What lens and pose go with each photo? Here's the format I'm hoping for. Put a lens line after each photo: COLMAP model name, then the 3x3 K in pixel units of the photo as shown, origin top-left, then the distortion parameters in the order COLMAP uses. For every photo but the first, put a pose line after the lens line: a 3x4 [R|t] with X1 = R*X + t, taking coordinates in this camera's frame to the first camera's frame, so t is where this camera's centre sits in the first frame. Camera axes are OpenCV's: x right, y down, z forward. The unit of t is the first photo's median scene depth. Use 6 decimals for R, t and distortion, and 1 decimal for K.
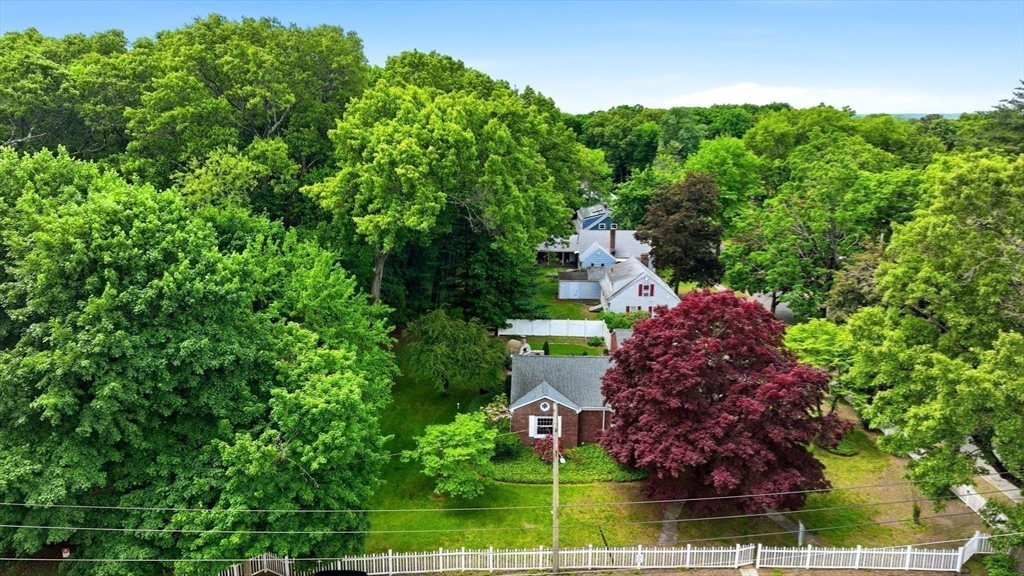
lens RADIAL K [[735.0, 0, 512.7], [0, 735.0, 286.5], [0, 0, 1]] dist [0.022057, -0.002859]
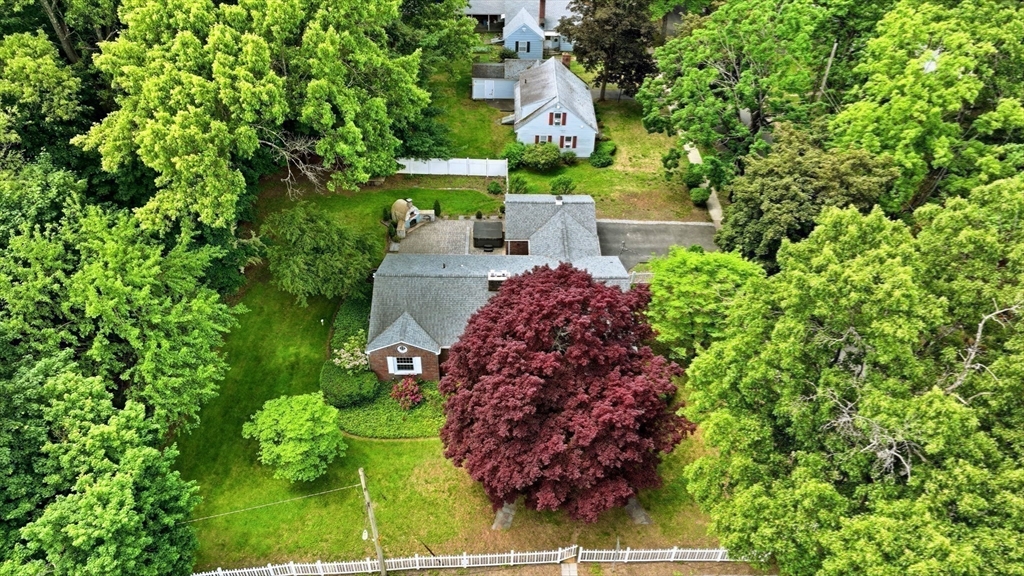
lens RADIAL K [[735.0, 0, 510.6], [0, 735.0, 287.6], [0, 0, 1]] dist [0.022057, -0.002859]
pose [[0.999773, -0.010183, 0.018715, 0.166737], [0.000626, 0.892044, 0.451948, -0.338002], [-0.021297, -0.451833, 0.891848, 0.184294]]
